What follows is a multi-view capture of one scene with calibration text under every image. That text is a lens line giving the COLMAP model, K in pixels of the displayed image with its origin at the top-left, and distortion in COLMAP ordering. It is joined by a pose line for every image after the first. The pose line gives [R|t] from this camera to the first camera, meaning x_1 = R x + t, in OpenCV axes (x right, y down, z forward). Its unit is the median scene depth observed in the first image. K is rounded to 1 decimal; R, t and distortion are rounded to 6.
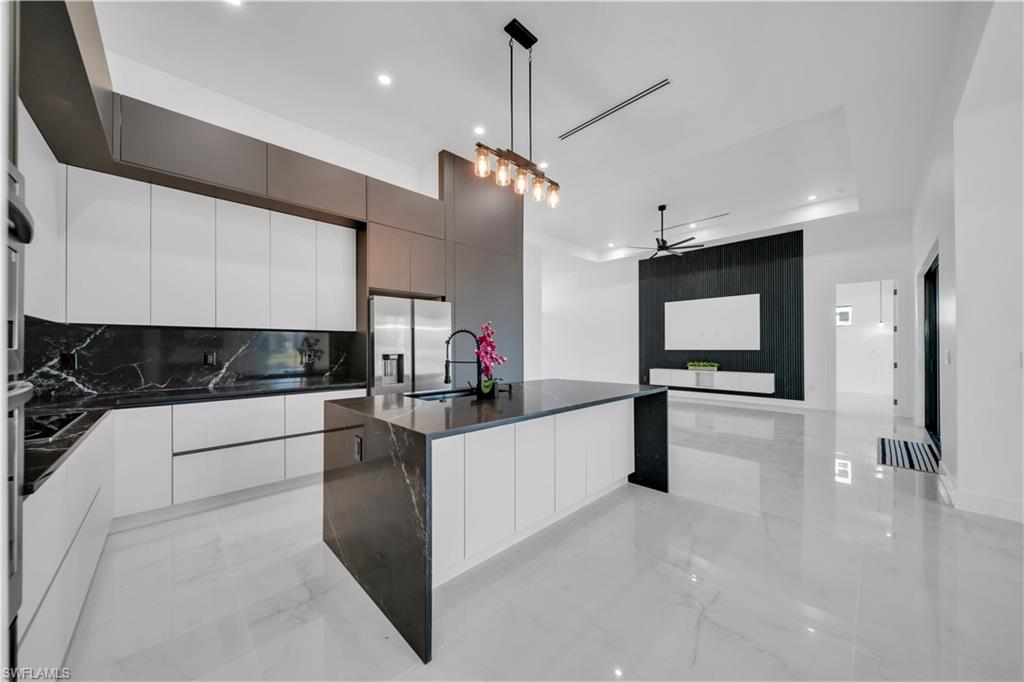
lens RADIAL K [[354.6, 0, 511.4], [0, 354.6, 346.8], [0, 0, 1]] dist [-0.003707, -0.000455]
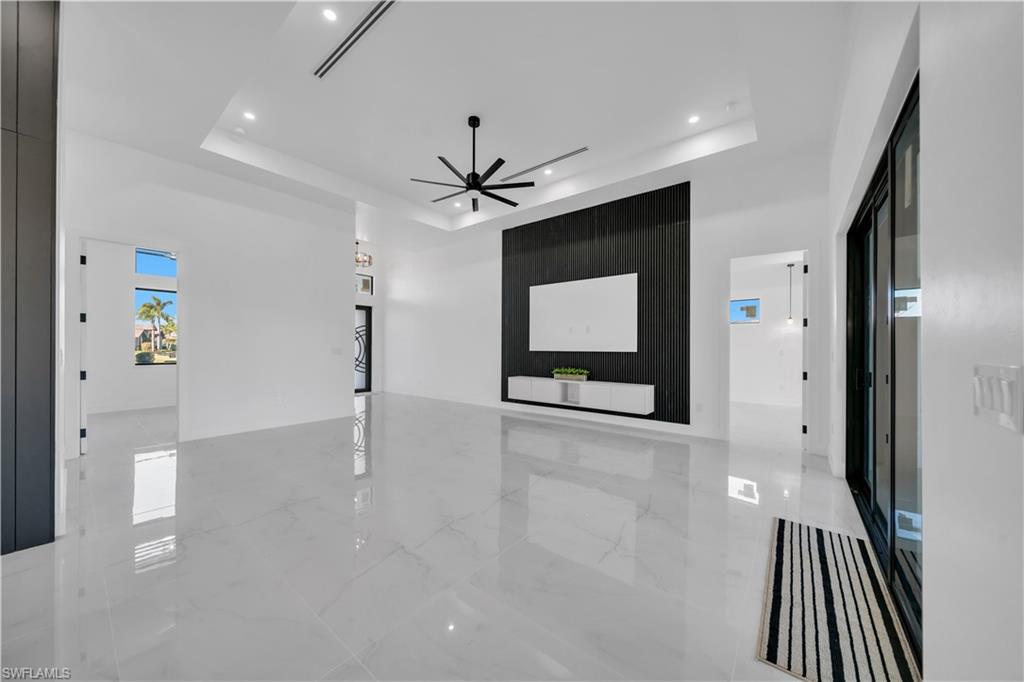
lens RADIAL K [[354.6, 0, 513.0], [0, 354.6, 346.8], [0, 0, 1]] dist [-0.003707, -0.000455]
pose [[0.990779, 0.006700, 0.135321, 0.367587], [-0.007082, 0.999972, 0.002347, -0.001427], [-0.135301, -0.003284, 0.990799, 0.335969]]
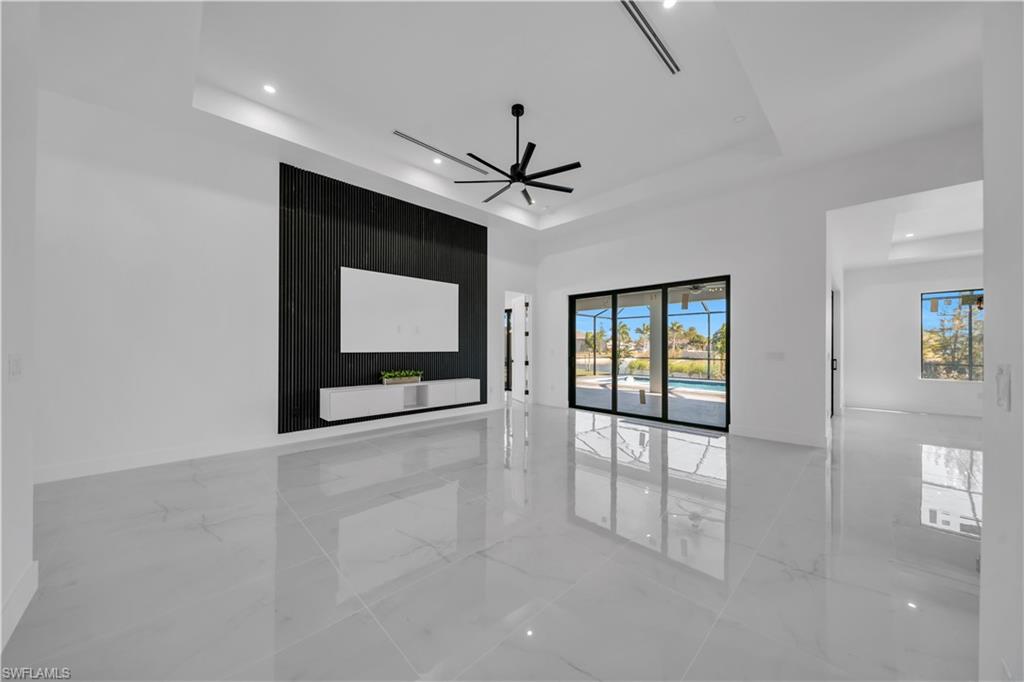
lens RADIAL K [[354.6, 0, 509.6], [0, 354.6, 346.9], [0, 0, 1]] dist [-0.003707, -0.000455]
pose [[0.002863, 0.001837, 0.999994, -0.141965], [-0.006285, 0.999979, -0.001818, -0.001537], [-0.999976, -0.006279, 0.002874, 0.901019]]
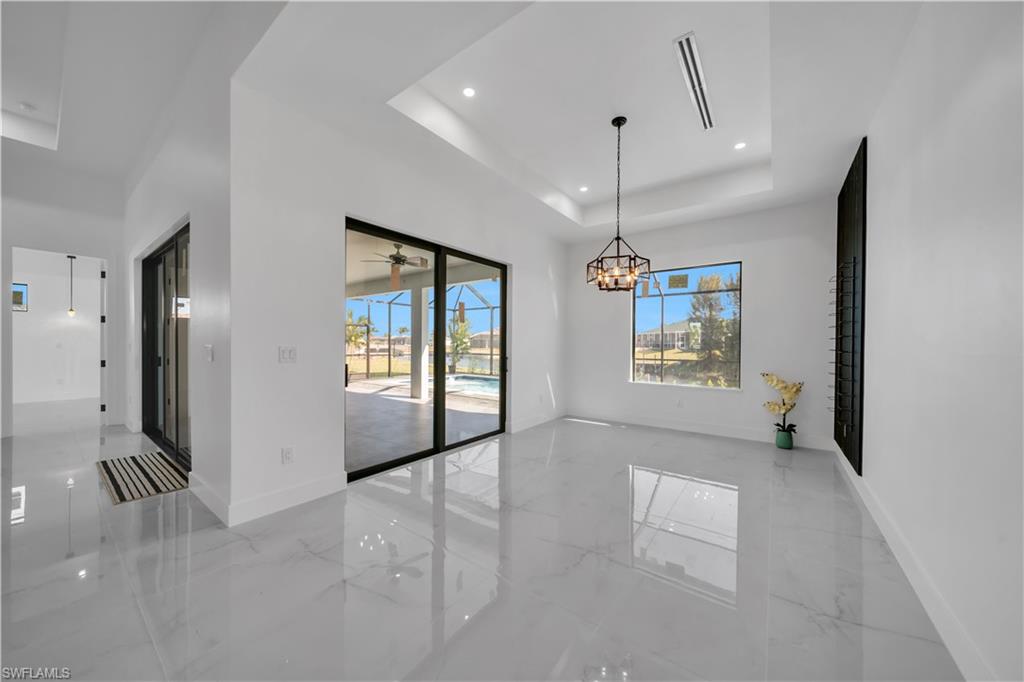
lens RADIAL K [[354.6, 0, 514.3], [0, 354.6, 347.1], [0, 0, 1]] dist [-0.003707, -0.000455]
pose [[-0.165677, -0.005317, 0.986166, 0.103798], [-0.009233, 0.999950, 0.003841, 0.001892], [-0.986137, -0.008468, -0.165718, 0.163954]]
